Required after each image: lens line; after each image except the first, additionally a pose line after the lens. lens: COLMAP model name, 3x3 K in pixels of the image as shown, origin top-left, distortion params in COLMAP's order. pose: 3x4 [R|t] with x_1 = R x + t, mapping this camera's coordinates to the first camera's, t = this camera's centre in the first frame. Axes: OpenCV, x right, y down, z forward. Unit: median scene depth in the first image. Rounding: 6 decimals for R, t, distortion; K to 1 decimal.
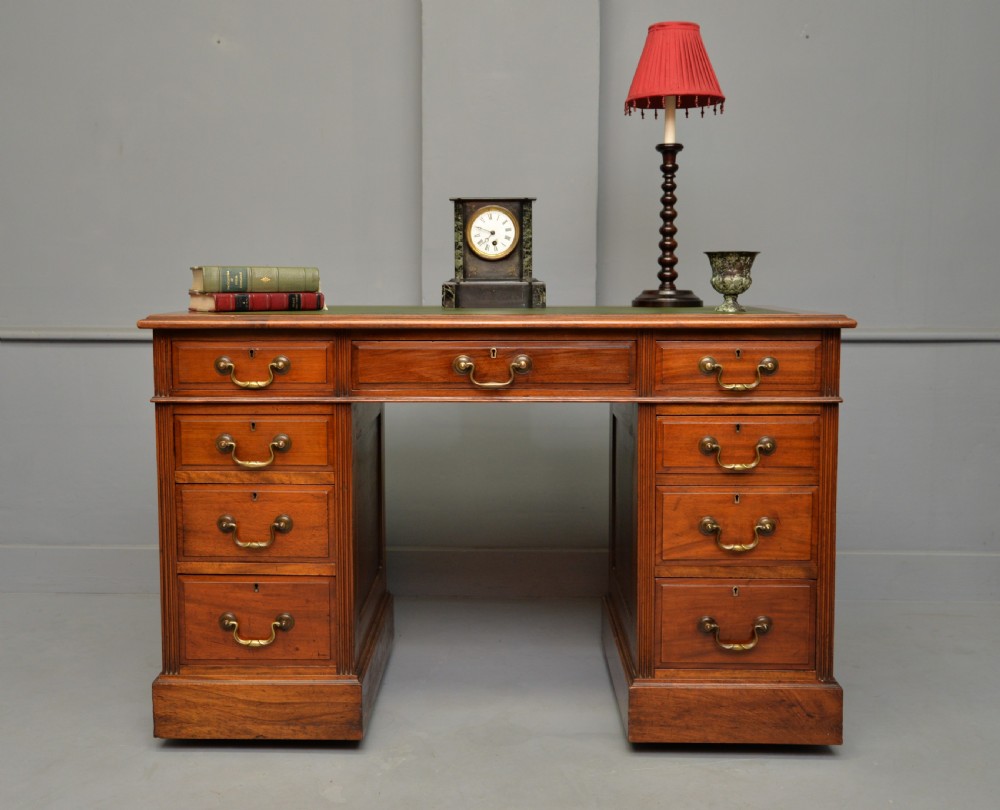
lens RADIAL K [[1180.9, 0, 471.5], [0, 1180.9, 408.6], [0, 0, 1]] dist [0.018340, 0.000000]
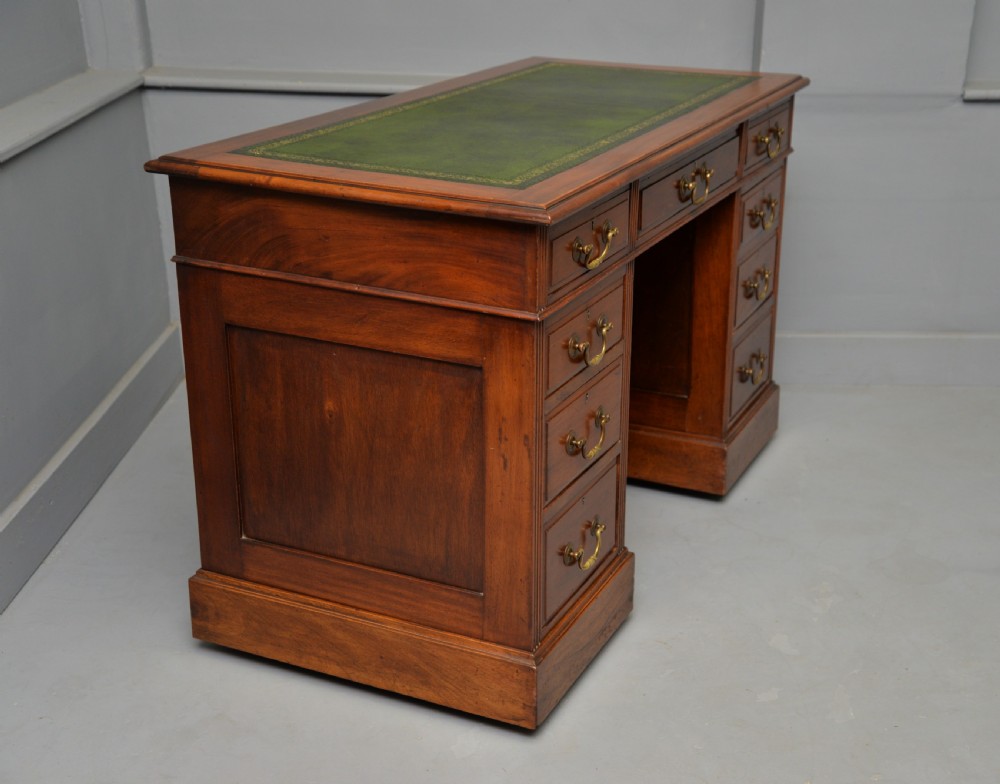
lens RADIAL K [[1397.4, 0, 573.1], [0, 1397.4, 410.4], [0, 0, 1]] dist [0.129247, 0.000000]
pose [[0.375829, -0.338717, 0.862568, -1.019560], [0.092127, 0.939852, 0.328925, -0.234597], [-0.922098, -0.044154, 0.384429, 0.636727]]
